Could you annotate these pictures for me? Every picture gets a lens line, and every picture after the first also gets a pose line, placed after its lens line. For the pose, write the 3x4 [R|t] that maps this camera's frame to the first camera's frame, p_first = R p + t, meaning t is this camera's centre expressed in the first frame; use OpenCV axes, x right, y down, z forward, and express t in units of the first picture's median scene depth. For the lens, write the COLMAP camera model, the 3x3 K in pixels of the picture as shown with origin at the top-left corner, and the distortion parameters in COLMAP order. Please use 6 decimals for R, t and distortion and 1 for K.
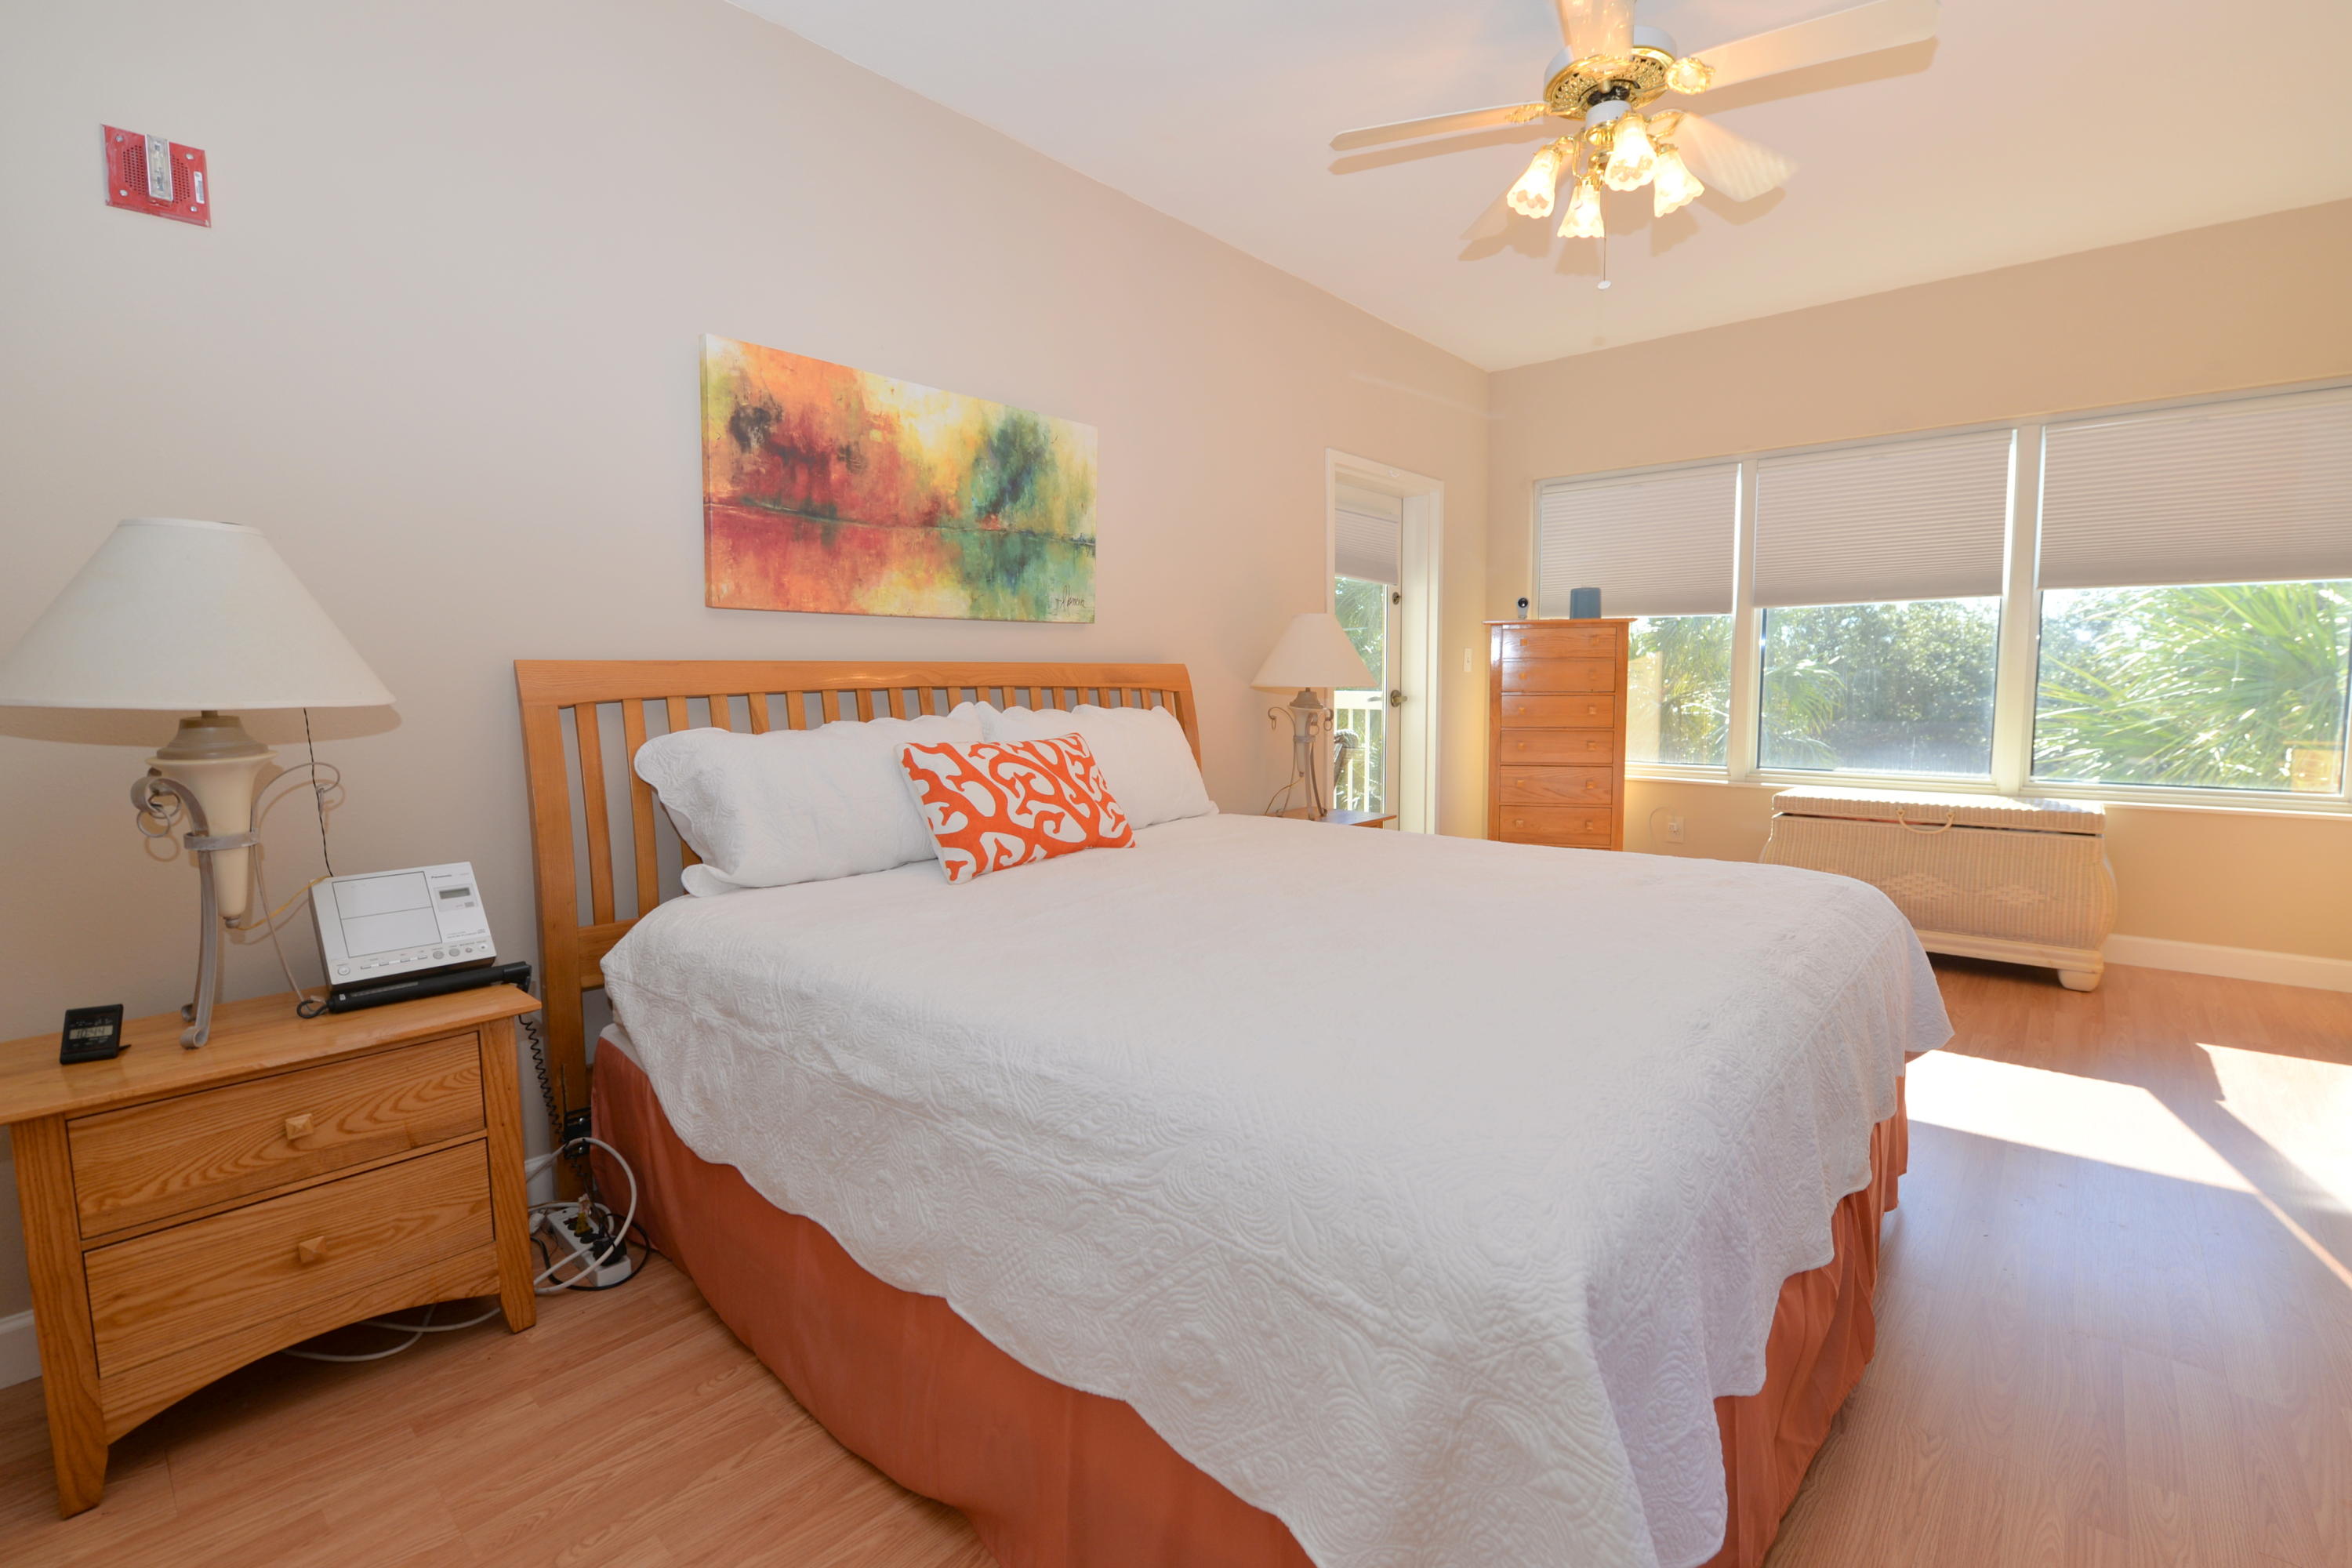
lens RADIAL K [[1052.7, 0, 1176.0], [0, 1052.7, 784.0], [0, 0, 1]] dist [-0.015380, -0.000748]
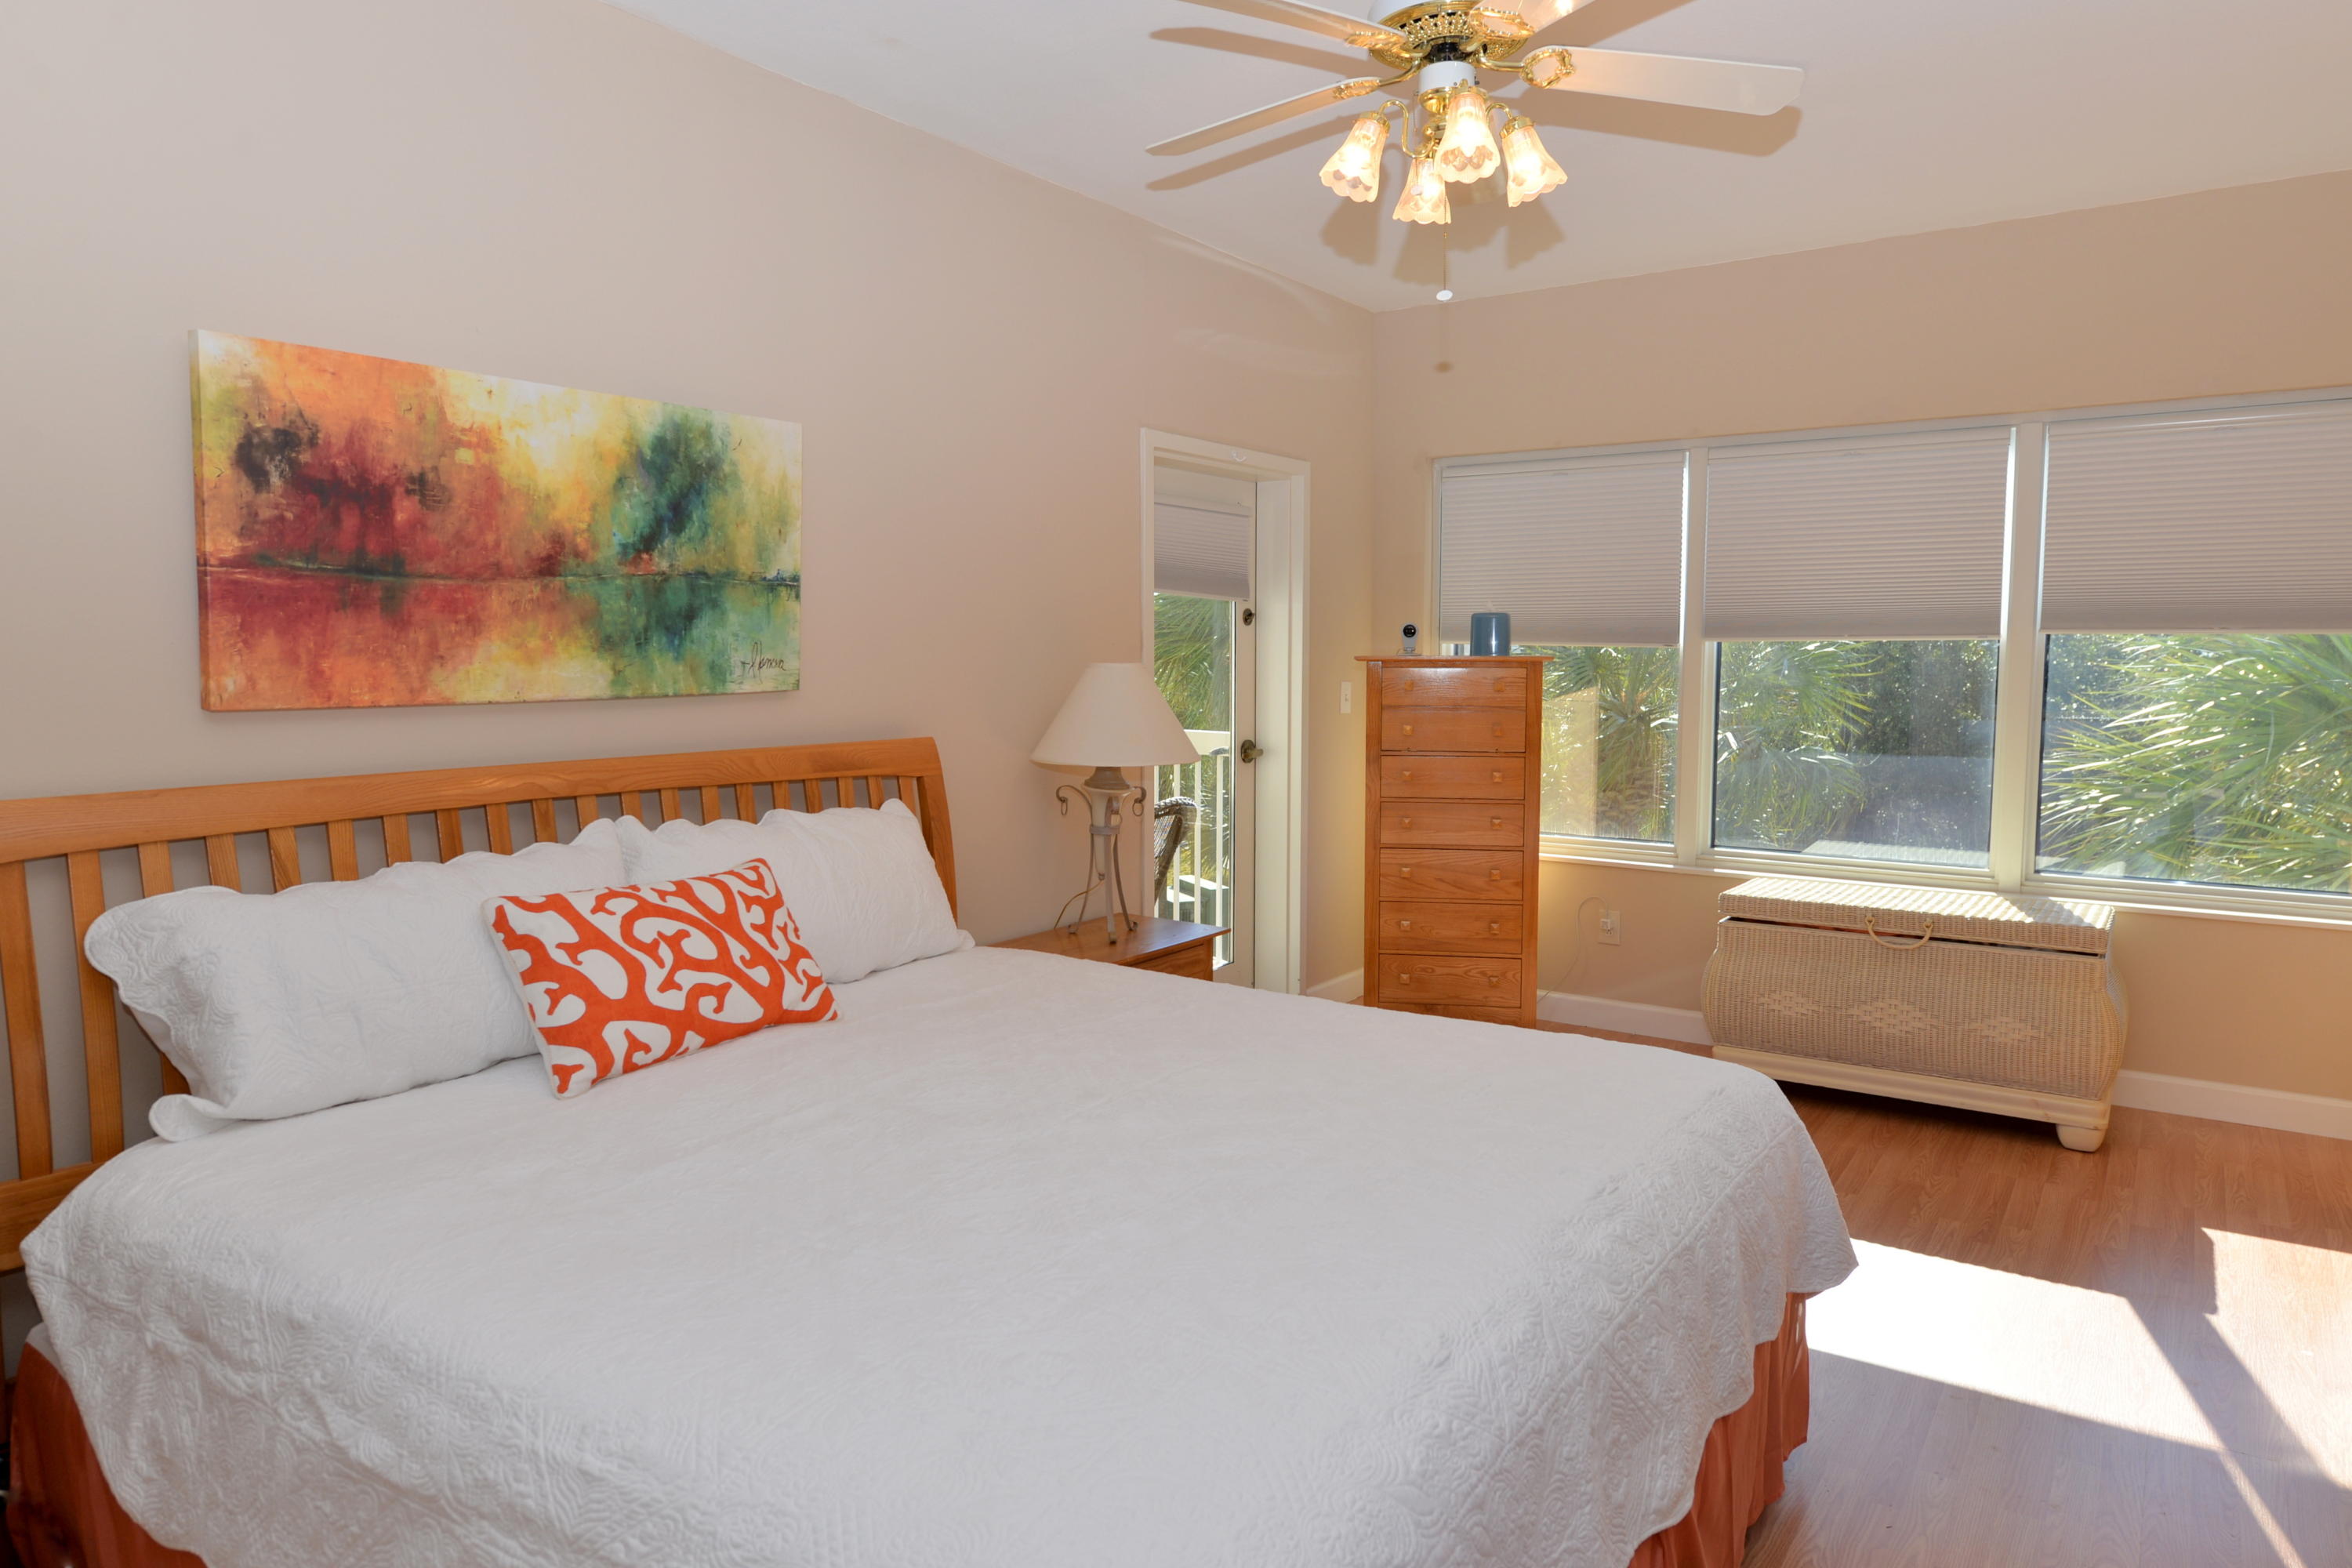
lens RADIAL K [[1476.0, 0, 1176.0], [0, 1476.0, 784.0], [0, 0, 1]] dist [-0.005440, 0.000668]
pose [[0.993833, -0.000713, 0.110881, 0.090934], [0.001575, 0.999969, -0.007689, -0.106320], [-0.110872, 0.007816, 0.993804, -0.056370]]
